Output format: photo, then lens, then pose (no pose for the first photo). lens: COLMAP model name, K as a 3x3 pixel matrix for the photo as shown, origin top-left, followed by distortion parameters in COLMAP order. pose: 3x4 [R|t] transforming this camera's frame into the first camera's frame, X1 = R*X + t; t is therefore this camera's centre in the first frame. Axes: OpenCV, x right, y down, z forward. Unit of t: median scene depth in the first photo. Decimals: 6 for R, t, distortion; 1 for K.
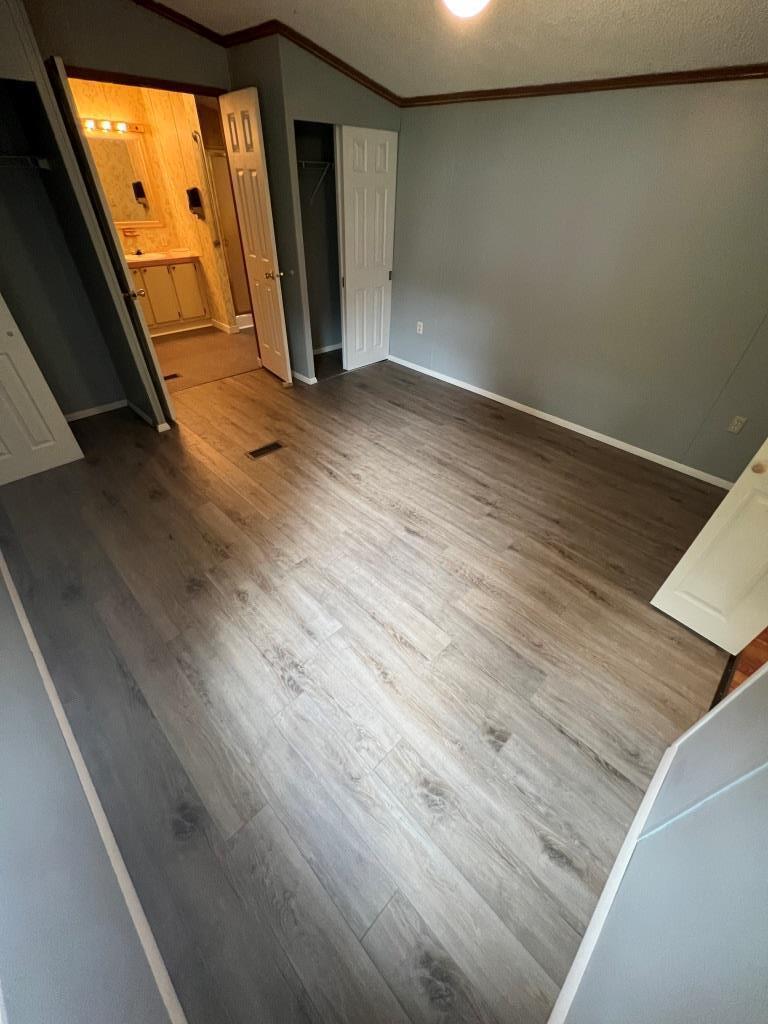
lens RADIAL K [[410.0, 0, 383.2], [0, 410.0, 511.7], [0, 0, 1]] dist [-0.002991, 0.000881]
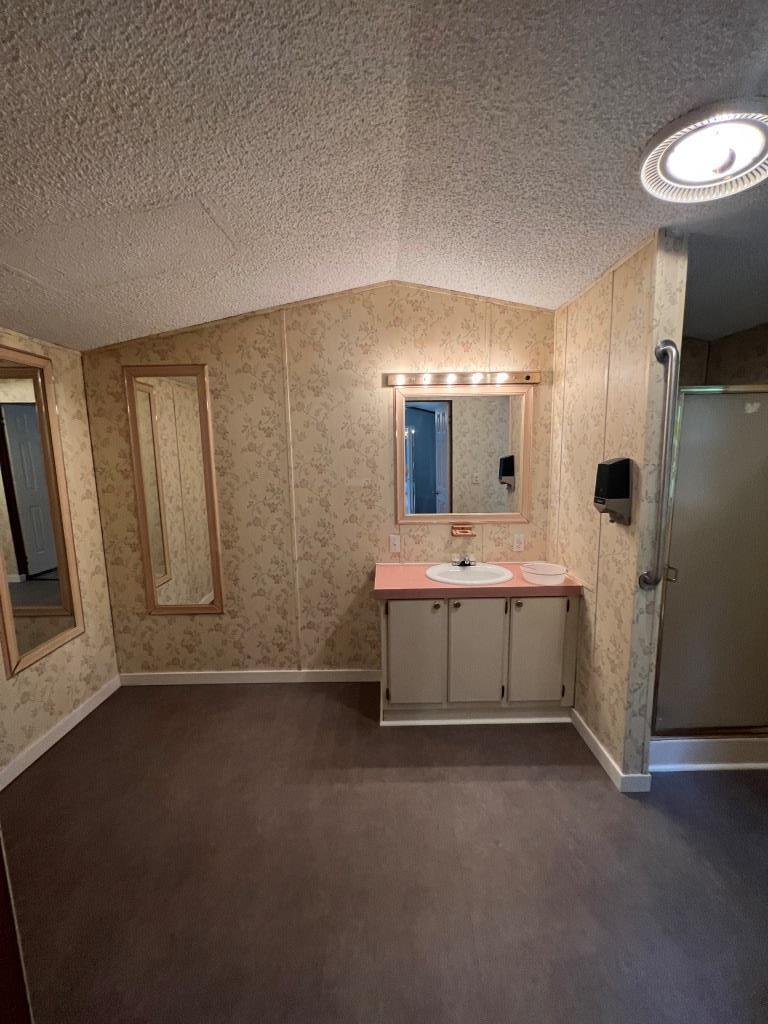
lens RADIAL K [[410.0, 0, 384.6], [0, 410.0, 511.9], [0, 0, 1]] dist [-0.002991, 0.000881]
pose [[0.712104, 0.057581, -0.699709, -0.307778], [-0.417231, 0.836254, -0.355805, -0.457029], [0.564646, 0.545311, 0.619525, 0.581867]]
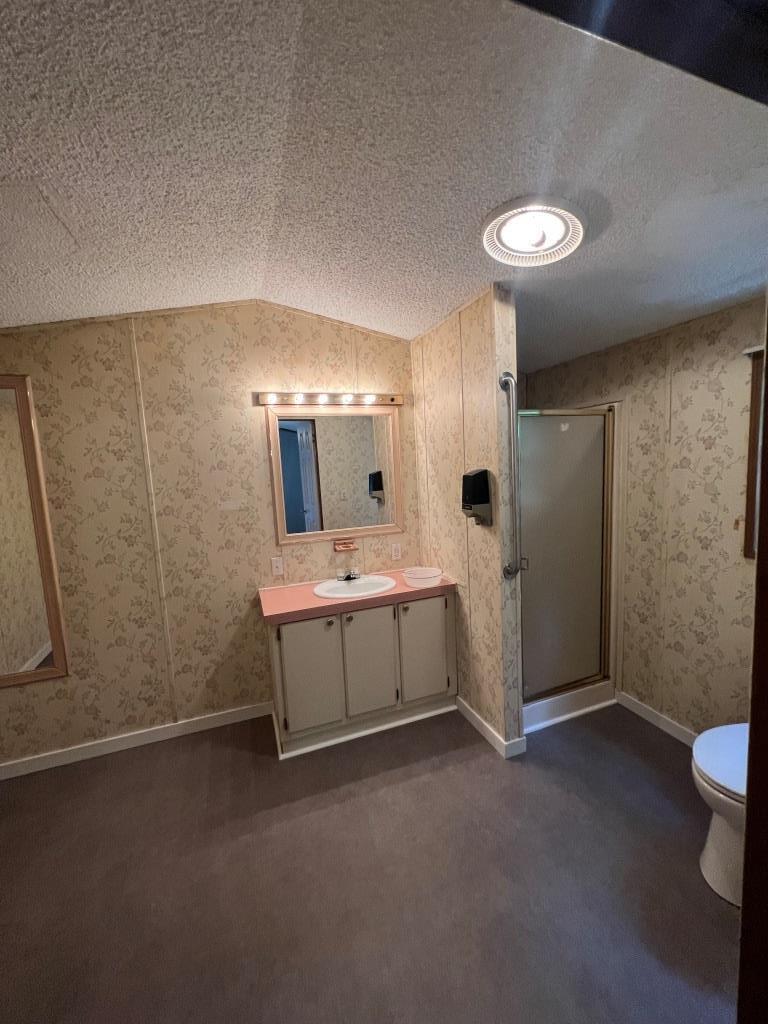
lens RADIAL K [[410.0, 0, 386.9], [0, 410.0, 511.7], [0, 0, 1]] dist [-0.002991, 0.000881]
pose [[0.908747, -0.032341, -0.416092, -0.327114], [-0.199327, 0.842300, -0.500799, -0.444408], [0.366671, 0.538038, 0.758991, 0.564355]]
